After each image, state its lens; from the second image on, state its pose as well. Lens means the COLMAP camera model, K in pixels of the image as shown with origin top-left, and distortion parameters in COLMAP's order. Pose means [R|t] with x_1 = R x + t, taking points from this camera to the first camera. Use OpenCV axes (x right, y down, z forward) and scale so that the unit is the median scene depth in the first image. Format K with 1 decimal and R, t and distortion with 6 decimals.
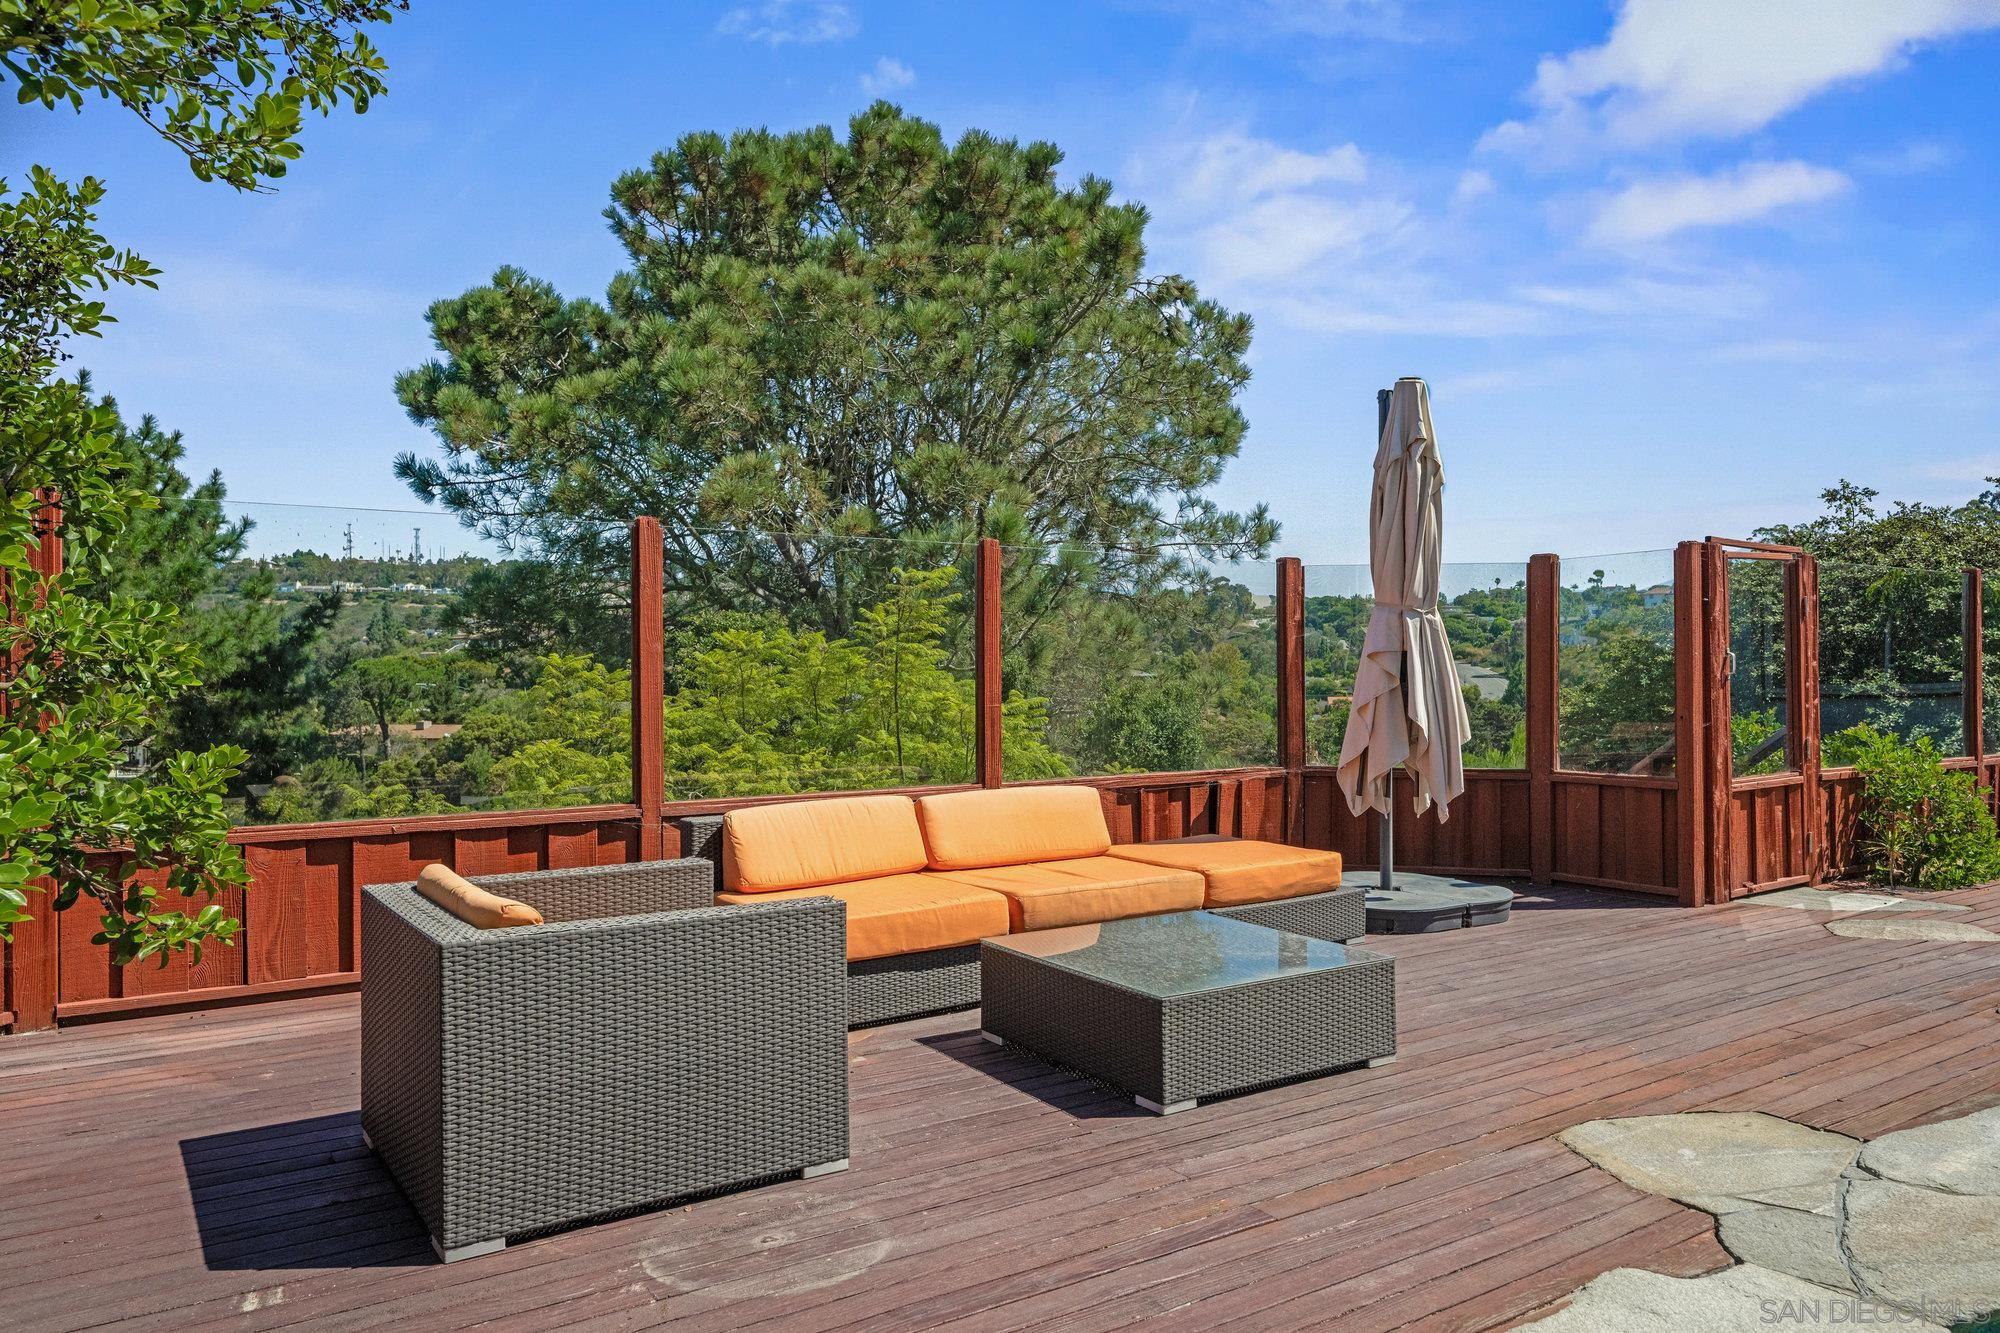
lens RADIAL K [[1367.0, 0, 1000.0], [0, 1367.0, 666.5], [0, 0, 1]] dist [0.084571, -0.154982]
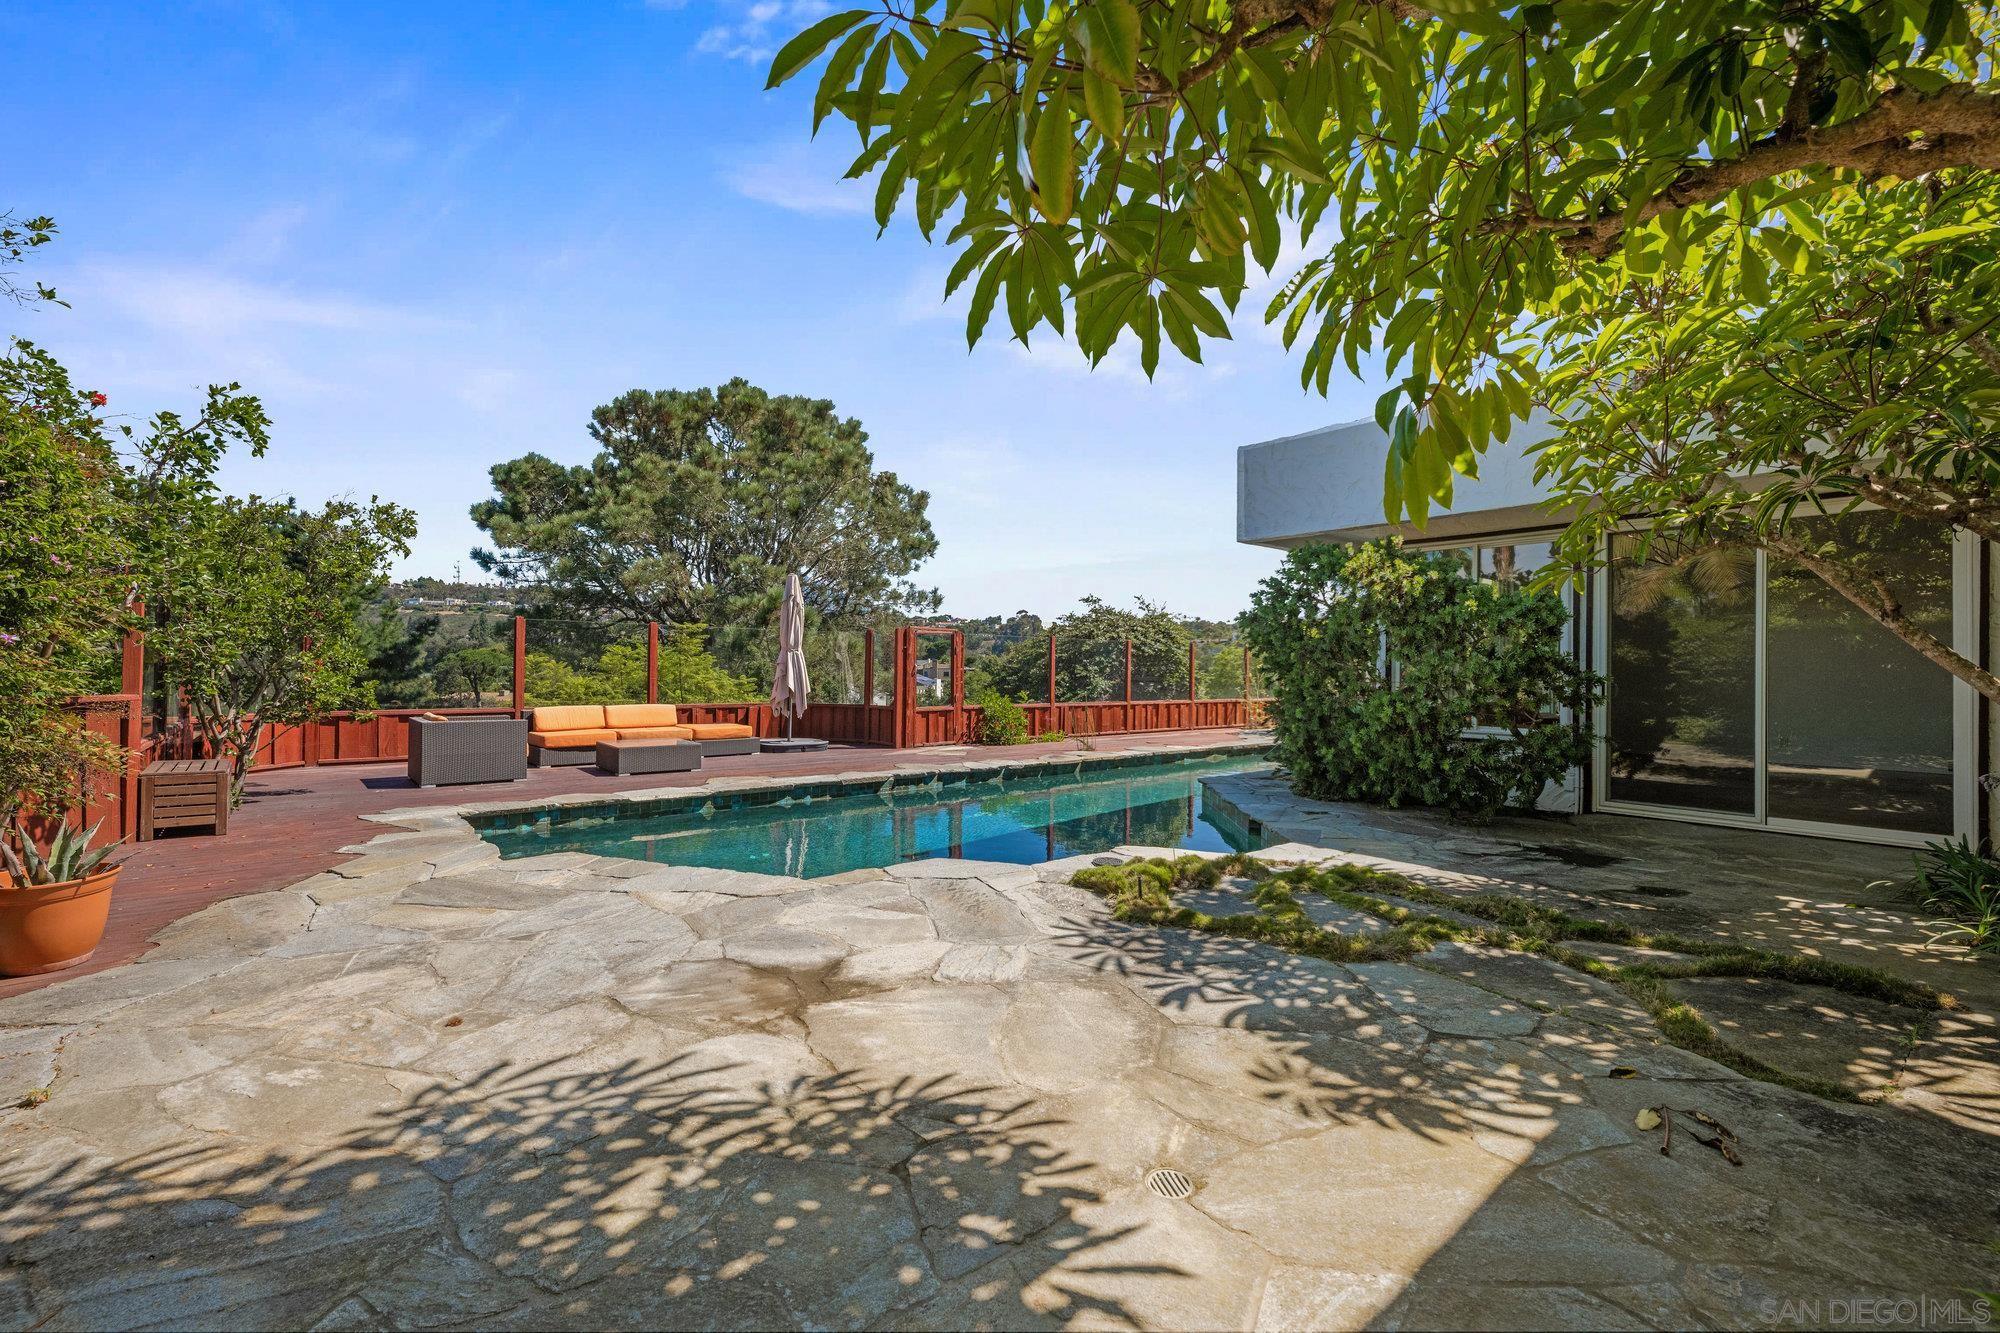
lens RADIAL K [[839.2, 0, 1000.0], [0, 839.2, 666.5], [0, 0, 1]] dist [-0.000849, 0.000045]
pose [[0.990678, 0.019048, 0.134885, 0.134582], [-0.019471, 0.999809, 0.001820, -0.004238], [-0.134825, -0.004429, 0.990860, -0.245650]]
